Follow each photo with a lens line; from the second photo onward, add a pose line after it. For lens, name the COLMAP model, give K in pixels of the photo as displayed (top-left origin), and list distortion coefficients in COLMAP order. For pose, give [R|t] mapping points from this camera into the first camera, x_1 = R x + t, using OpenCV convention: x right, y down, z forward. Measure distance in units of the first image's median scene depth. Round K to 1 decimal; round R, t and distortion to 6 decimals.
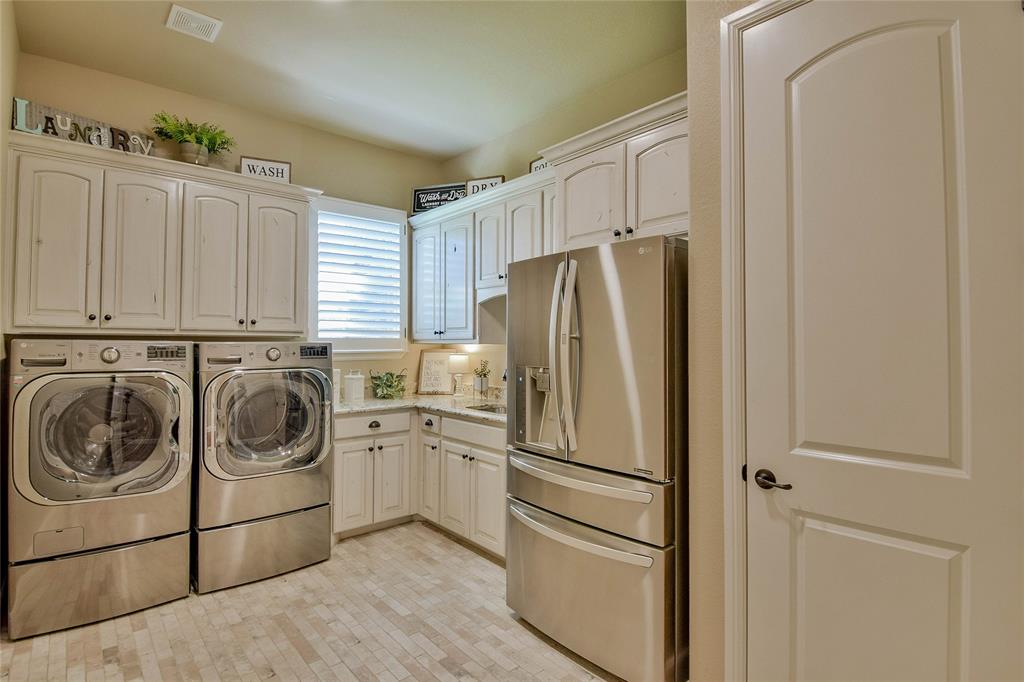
lens RADIAL K [[510.3, 0, 505.3], [0, 510.3, 336.2], [0, 0, 1]] dist [0.000802, -0.018660]
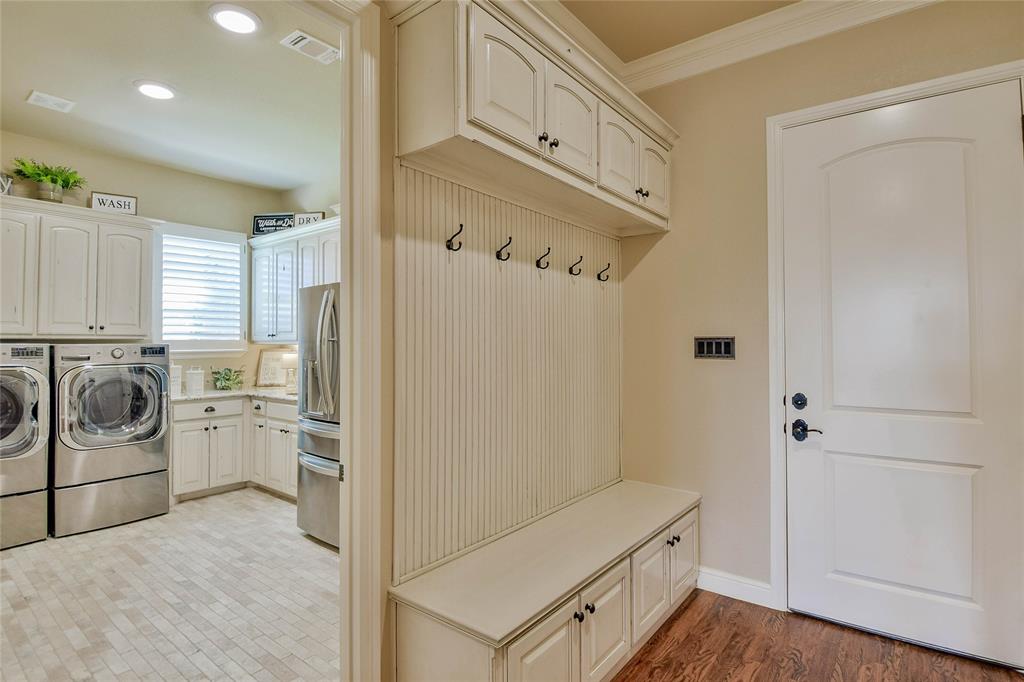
lens RADIAL K [[510.3, 0, 499.5], [0, 510.3, 335.3], [0, 0, 1]] dist [0.000802, -0.018660]
pose [[0.981879, -0.000914, 0.189506, 0.228048], [0.000938, 1.000000, -0.000040, -0.008455], [-0.189505, 0.000217, 0.981880, -0.405764]]
